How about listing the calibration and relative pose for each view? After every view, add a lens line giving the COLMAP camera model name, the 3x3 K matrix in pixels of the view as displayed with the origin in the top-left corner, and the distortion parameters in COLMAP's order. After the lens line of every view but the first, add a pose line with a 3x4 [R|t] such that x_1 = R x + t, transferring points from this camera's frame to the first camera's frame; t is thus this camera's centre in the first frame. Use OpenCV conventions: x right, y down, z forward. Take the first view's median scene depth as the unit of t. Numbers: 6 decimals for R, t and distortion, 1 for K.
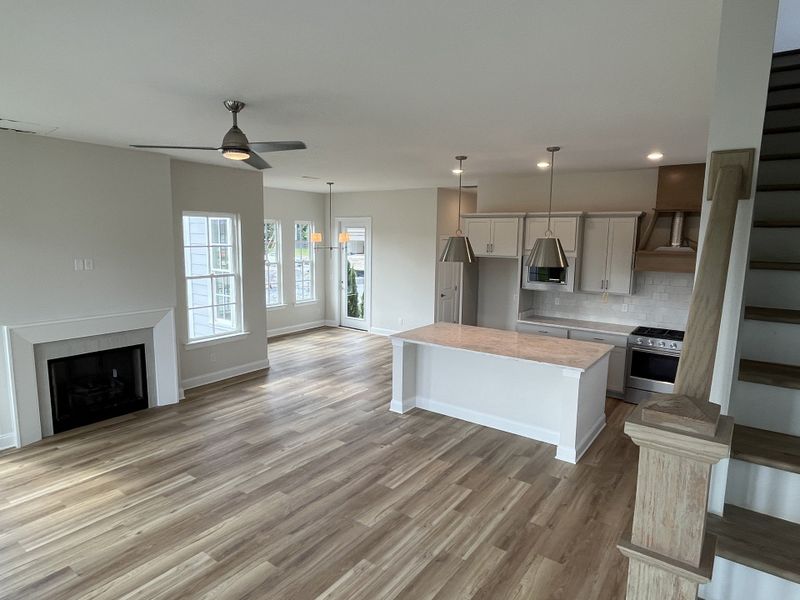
lens RADIAL K [[473.9, 0, 400.0], [0, 473.9, 300.0], [0, 0, 1]] dist [-0.000954, -0.000861]
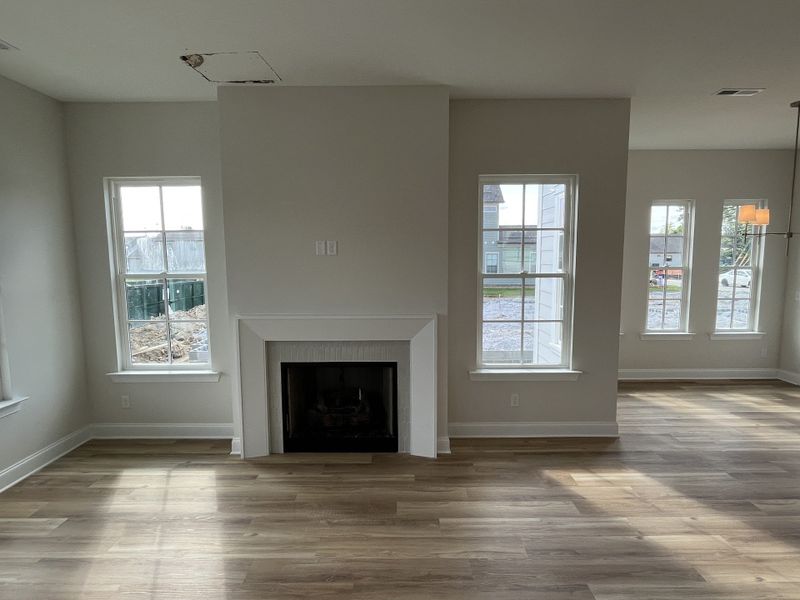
lens RADIAL K [[419.6, 0, 400.0], [0, 419.6, 300.0], [0, 0, 1]] dist [-0.002855, -0.000497]
pose [[0.580882, 0.069361, -0.811028, -0.032864], [-0.096231, 0.995227, 0.016191, -0.011255], [0.808280, 0.068640, 0.584784, 0.628725]]
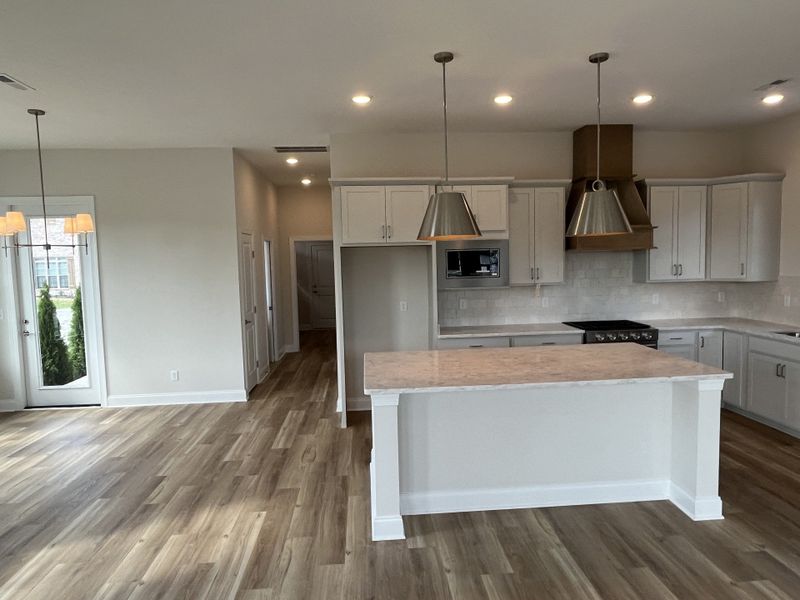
lens RADIAL K [[529.0, 0, 404.8], [0, 529.0, 301.1], [0, 0, 1]] dist [-0.001985, -0.003455]
pose [[0.759670, -0.085288, 0.644691, -0.338560], [0.123538, 0.992237, -0.014306, -0.001854], [-0.638466, 0.090512, 0.764309, 0.553110]]
